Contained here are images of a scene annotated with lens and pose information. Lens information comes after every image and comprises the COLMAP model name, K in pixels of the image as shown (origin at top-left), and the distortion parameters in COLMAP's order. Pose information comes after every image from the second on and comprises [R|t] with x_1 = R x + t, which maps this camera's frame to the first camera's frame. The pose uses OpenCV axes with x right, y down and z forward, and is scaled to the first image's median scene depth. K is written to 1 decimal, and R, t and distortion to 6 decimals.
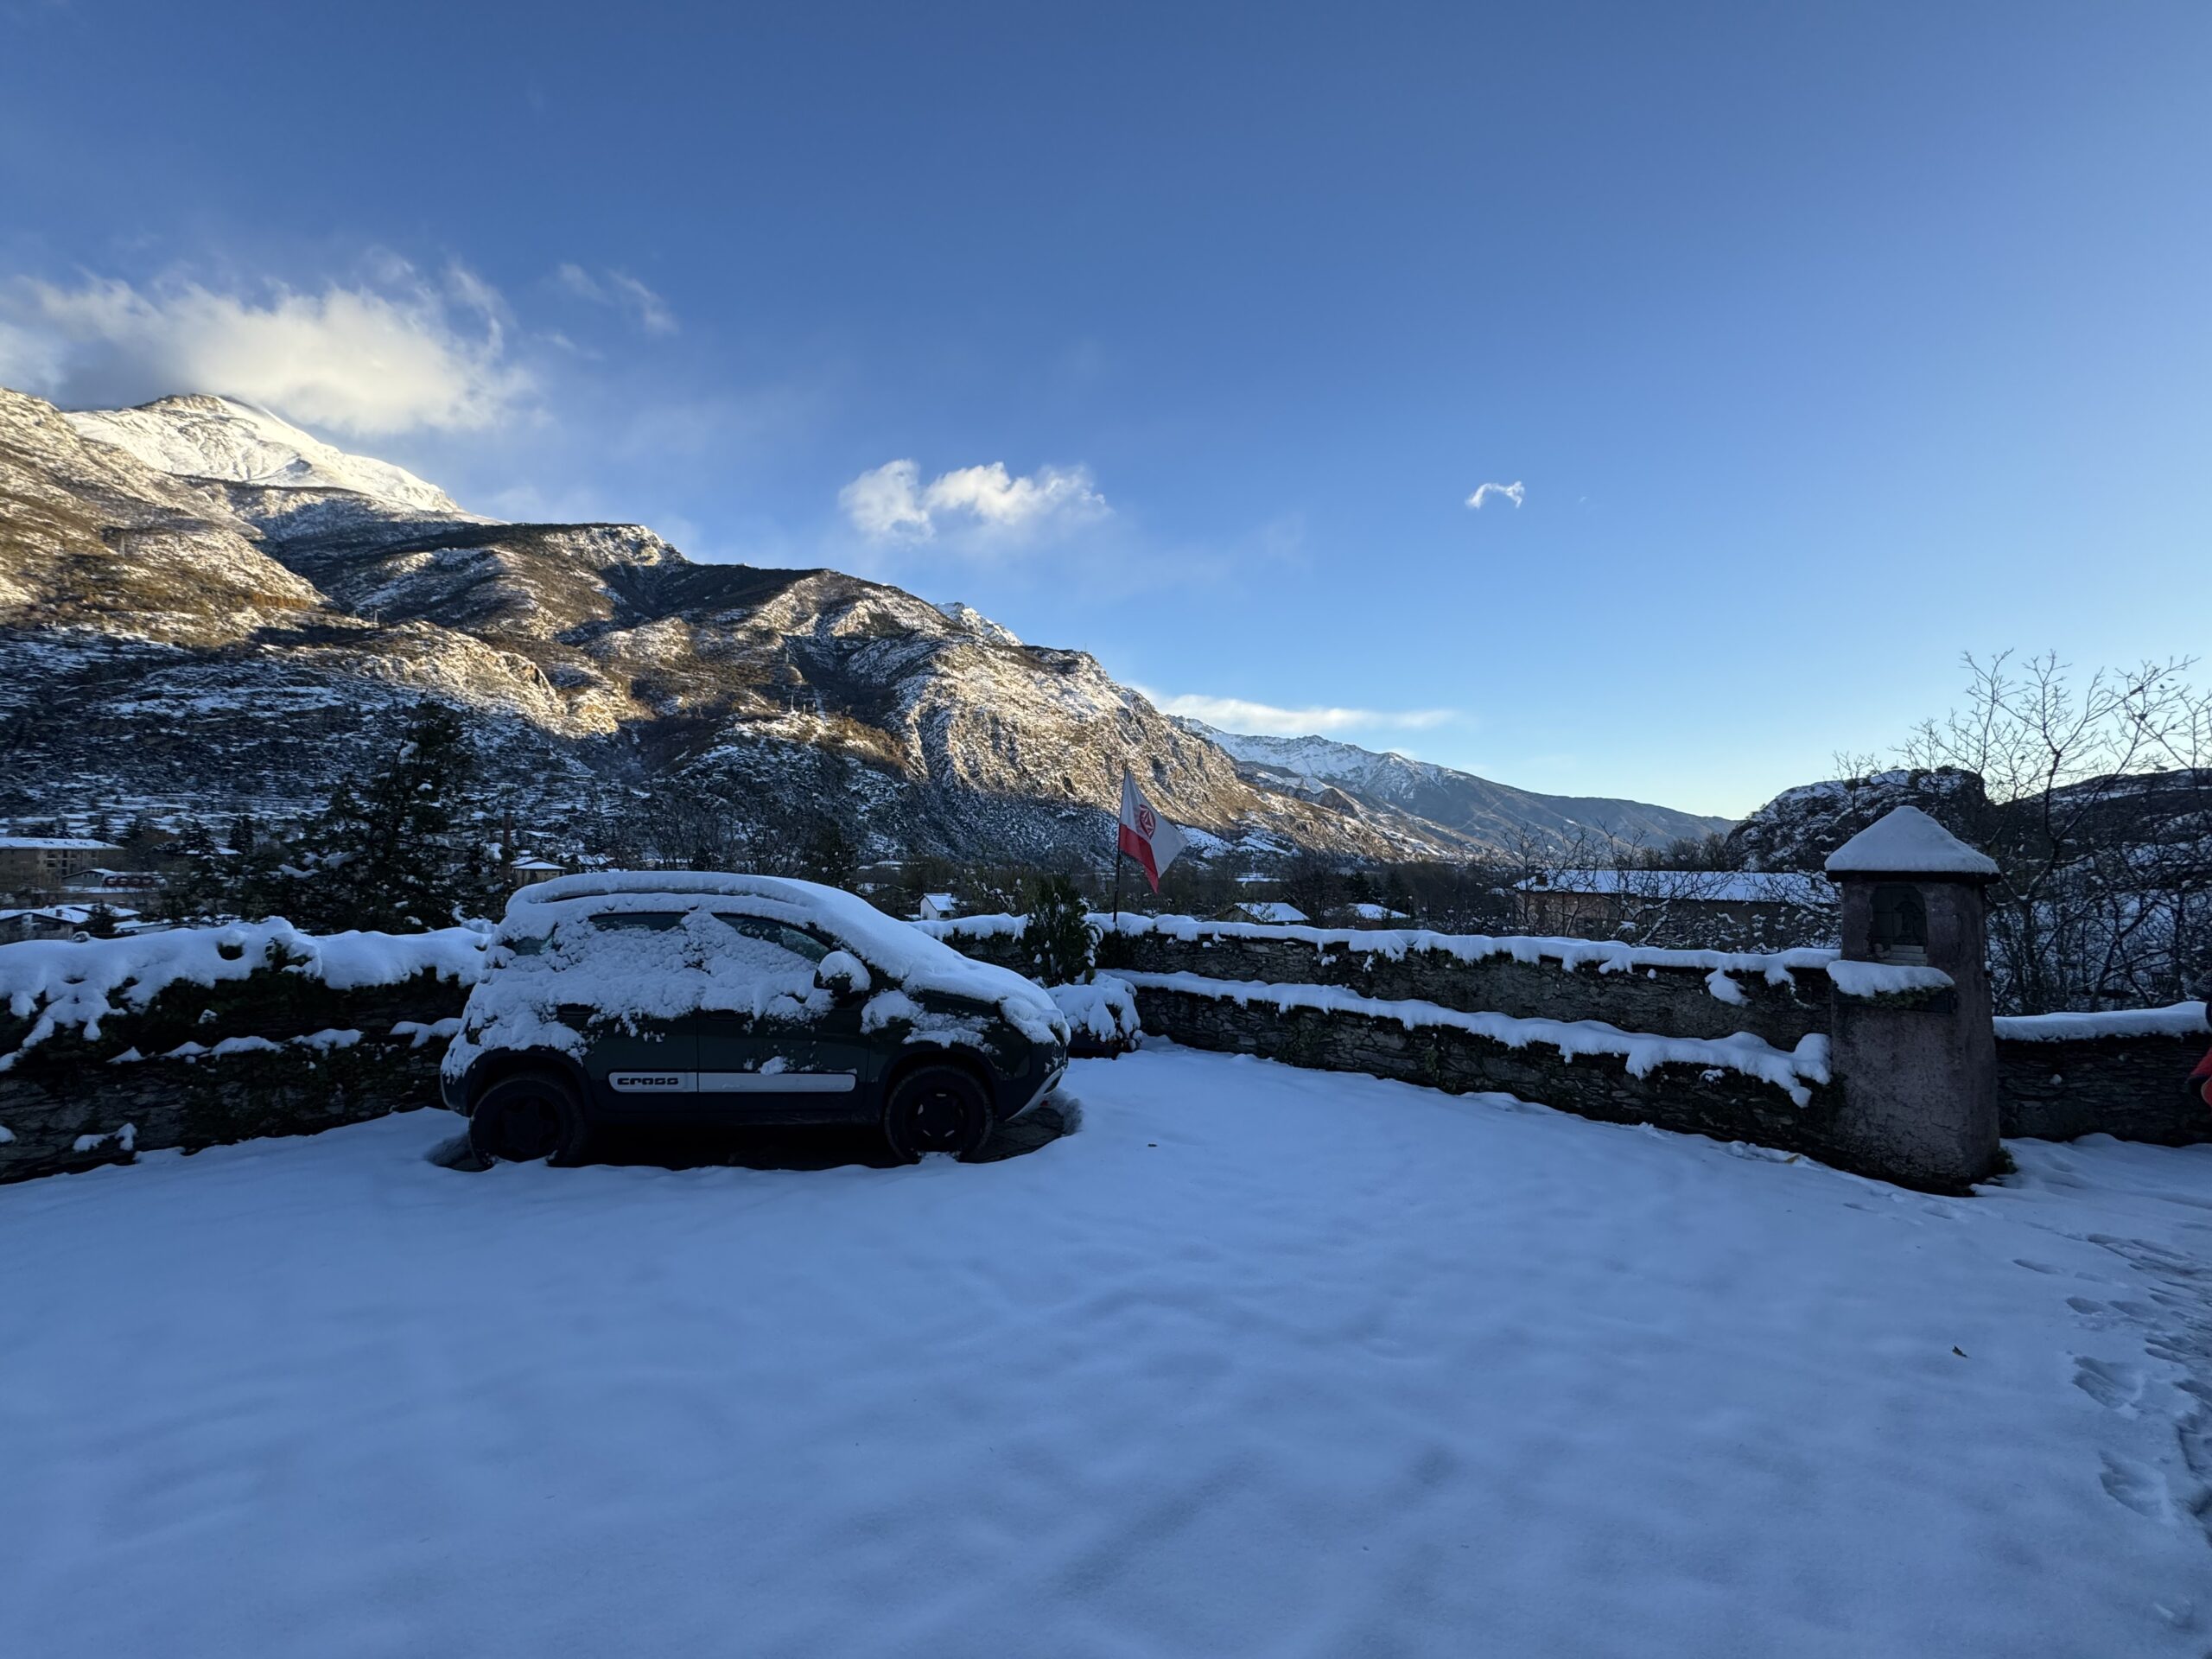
lens RADIAL K [[879.1, 0, 1107.4], [0, 879.1, 827.9], [0, 0, 1]] dist [-0.003678, 0.000325]
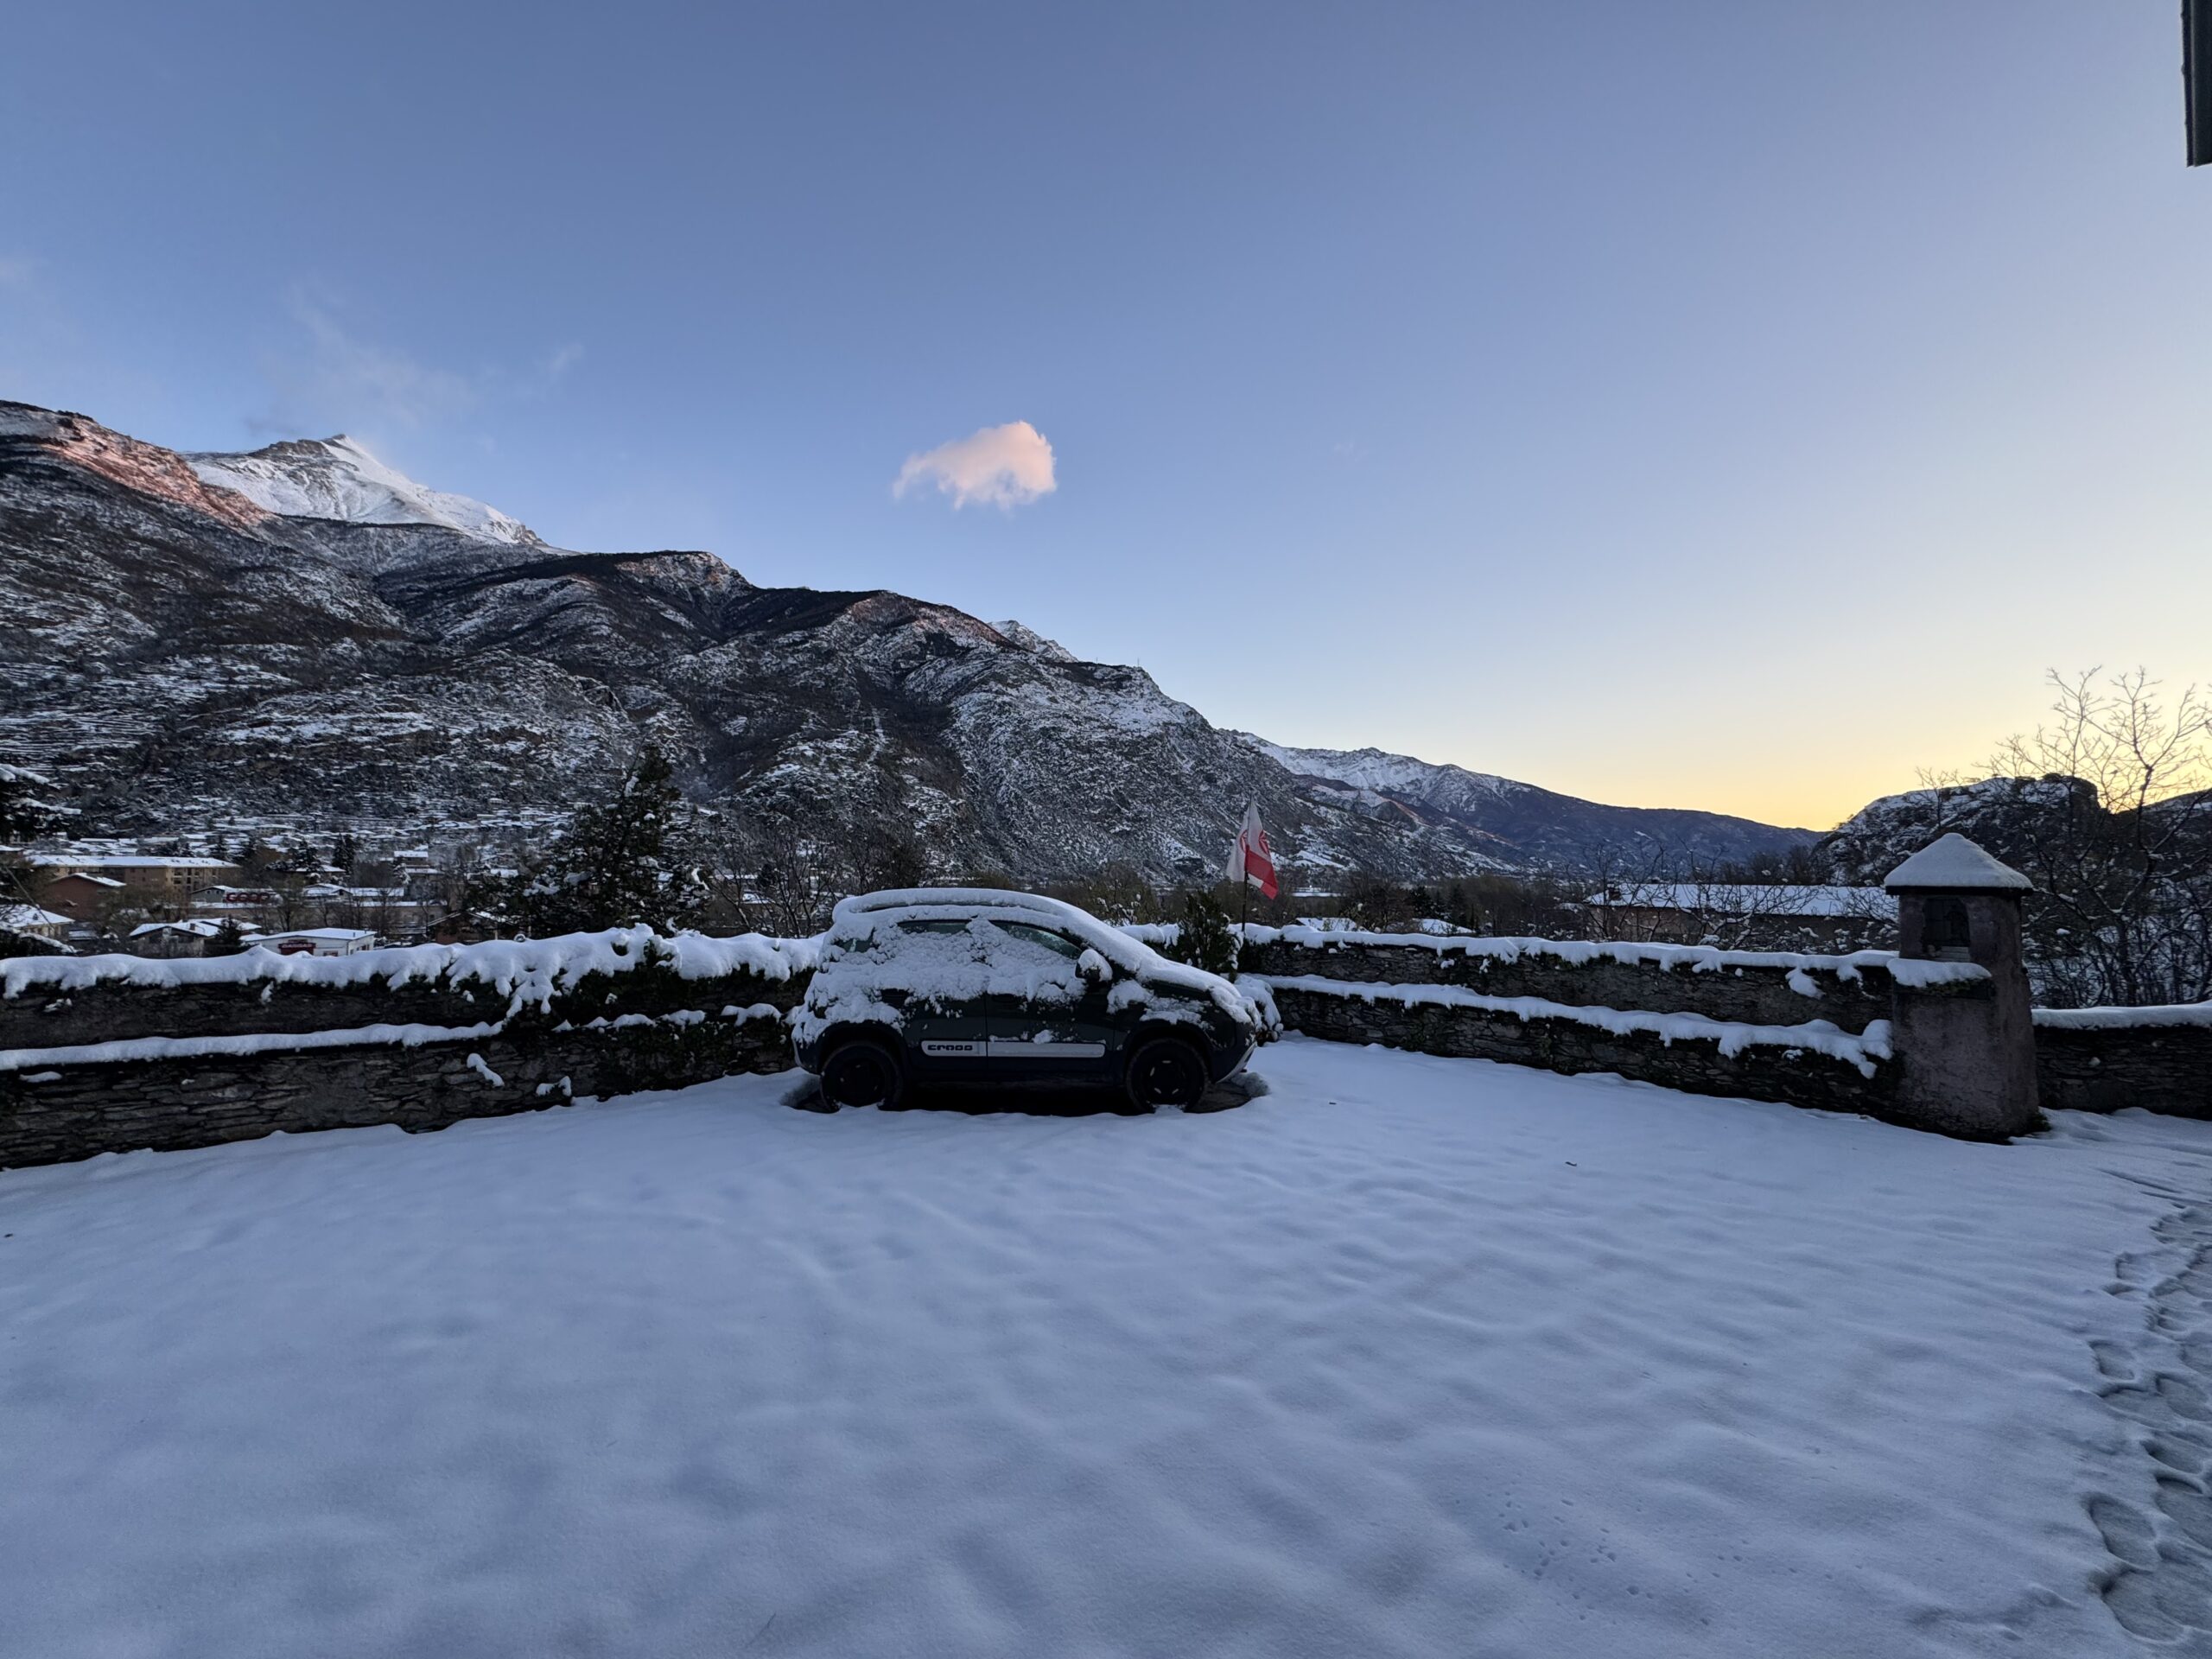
lens RADIAL K [[880.7, 0, 1107.4], [0, 880.7, 828.0], [0, 0, 1]] dist [-0.002479, -0.000509]
pose [[0.998149, -0.005761, -0.060541, -0.172796], [0.004740, 0.999844, -0.016990, -0.015054], [0.060629, 0.016671, 0.998021, -0.263097]]
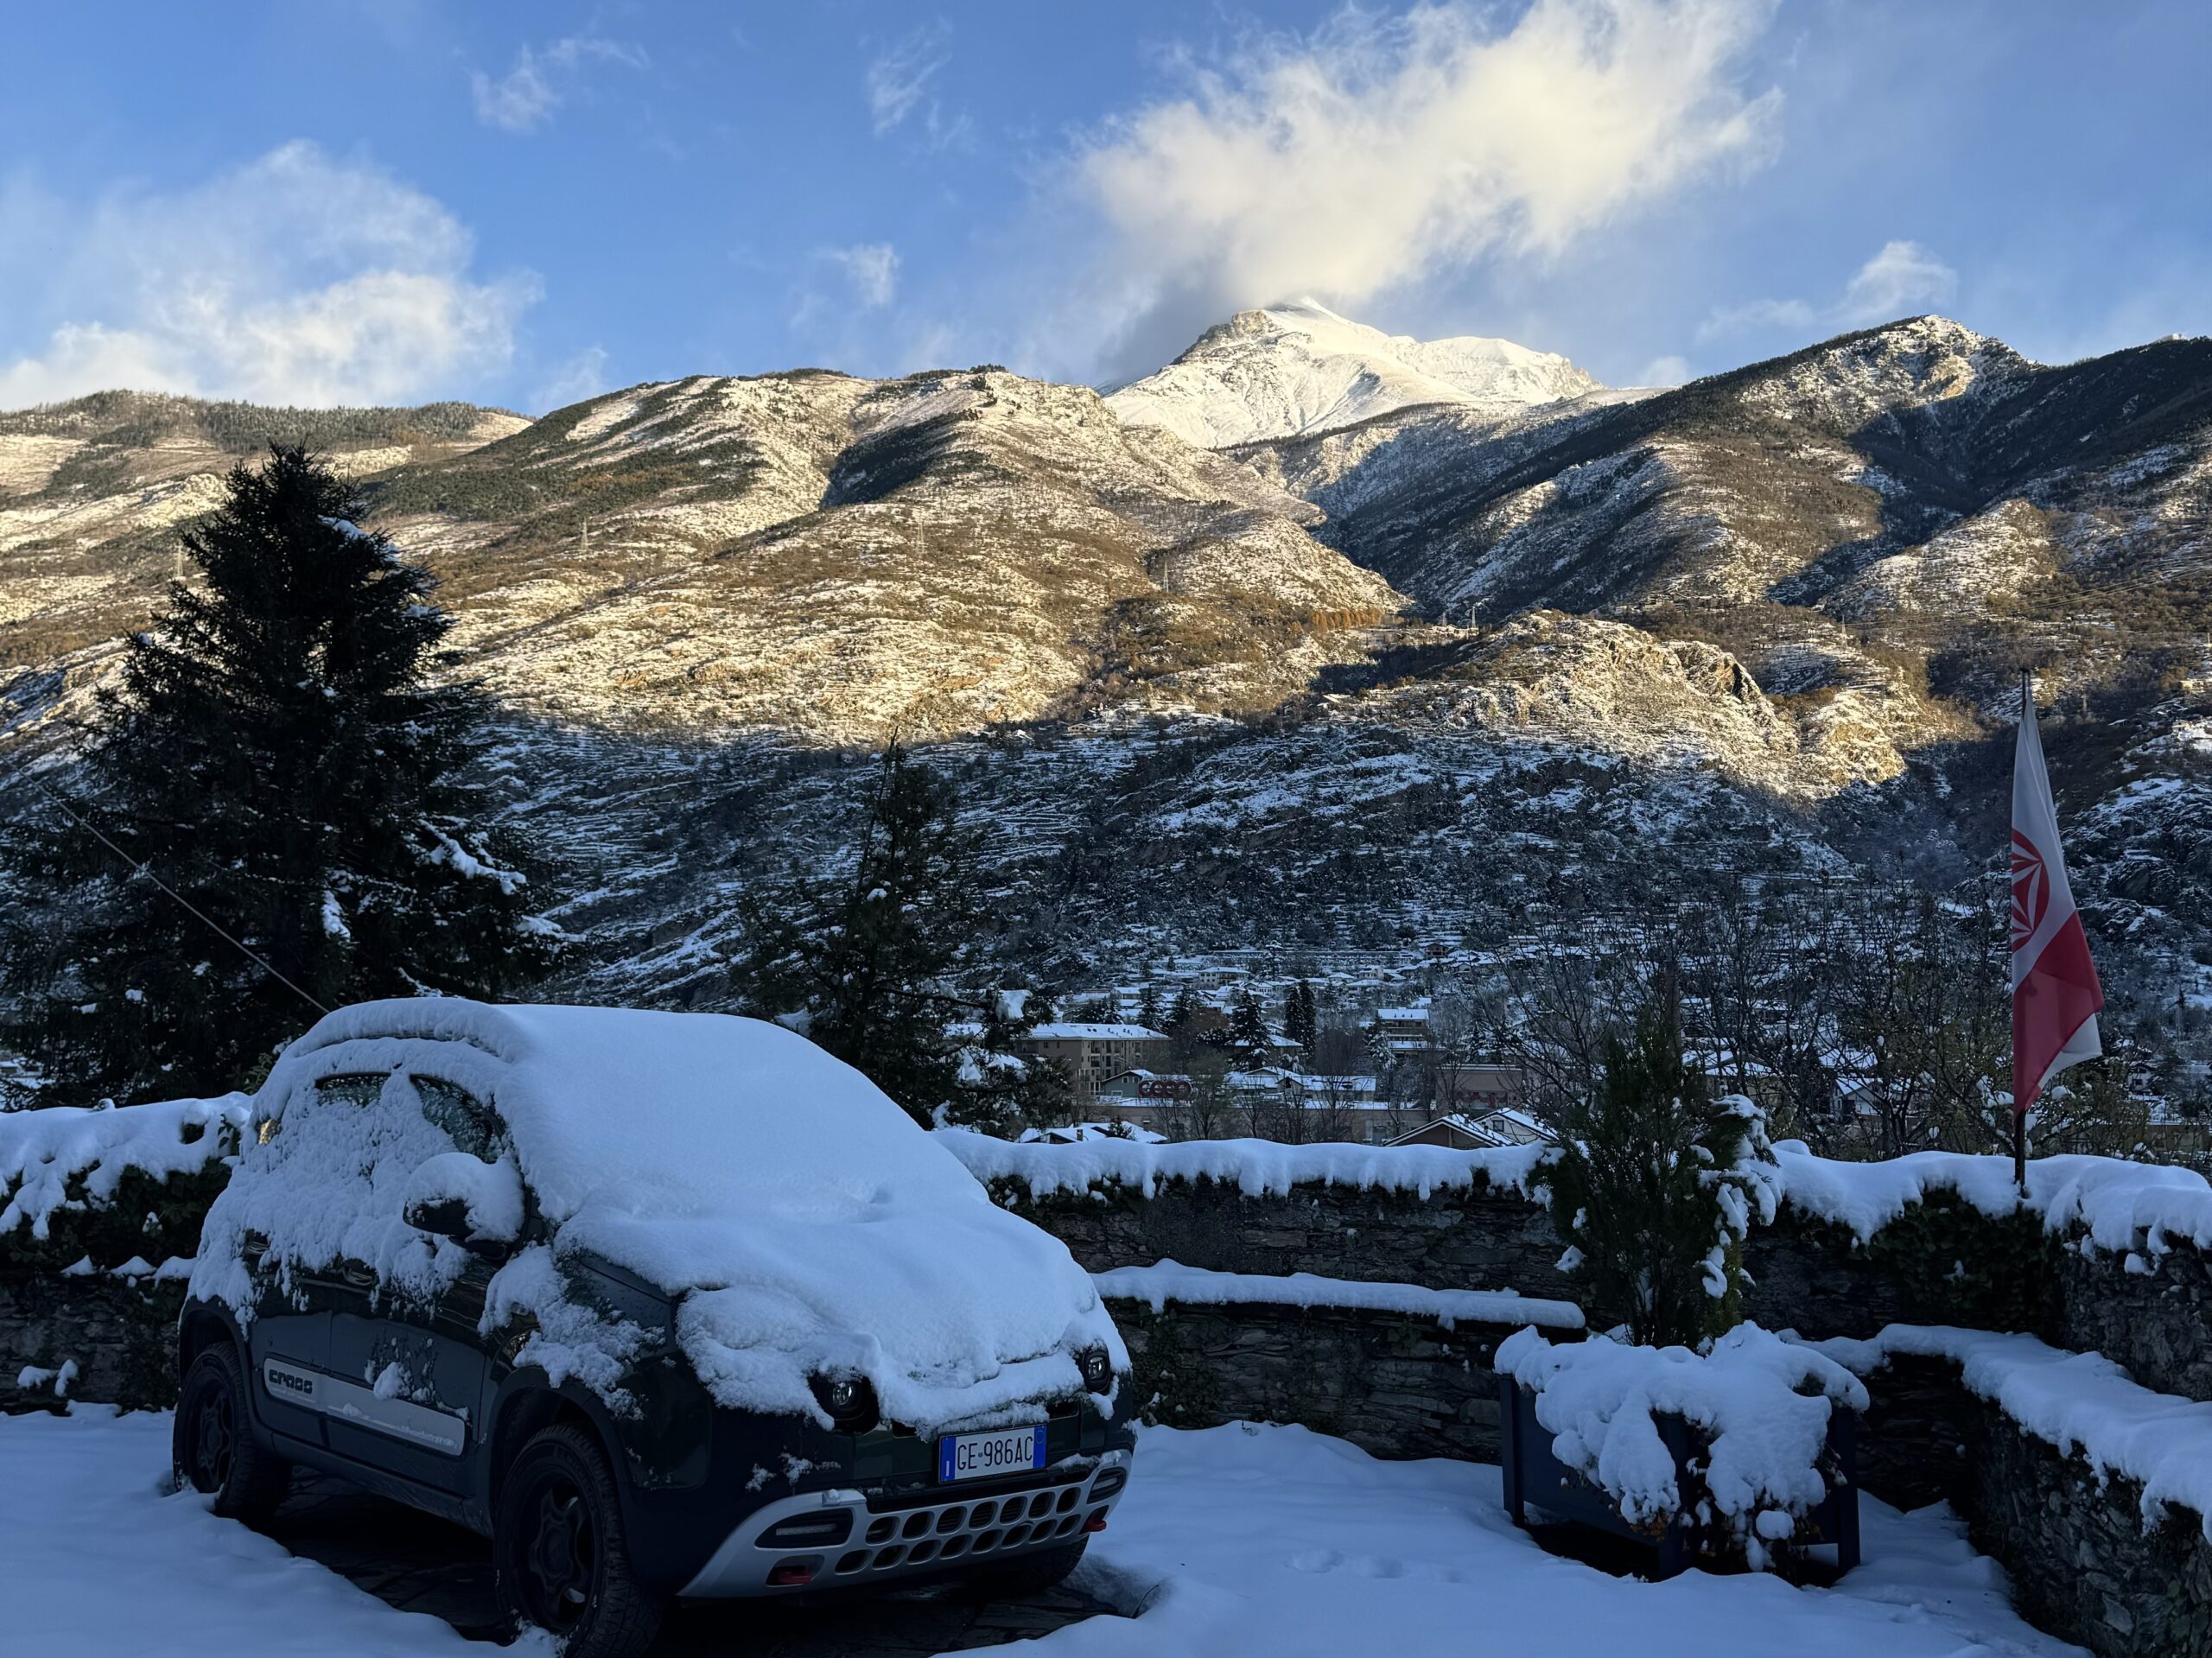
lens RADIAL K [[2032.9, 0, 1093.8], [0, 2032.9, 832.6], [0, 0, 1]] dist [0.170743, -0.334526]
pose [[0.629339, -0.086806, -0.772268, 0.684419], [0.030849, 0.995749, -0.086787, 0.064492], [0.776518, 0.030795, 0.629342, 0.476296]]
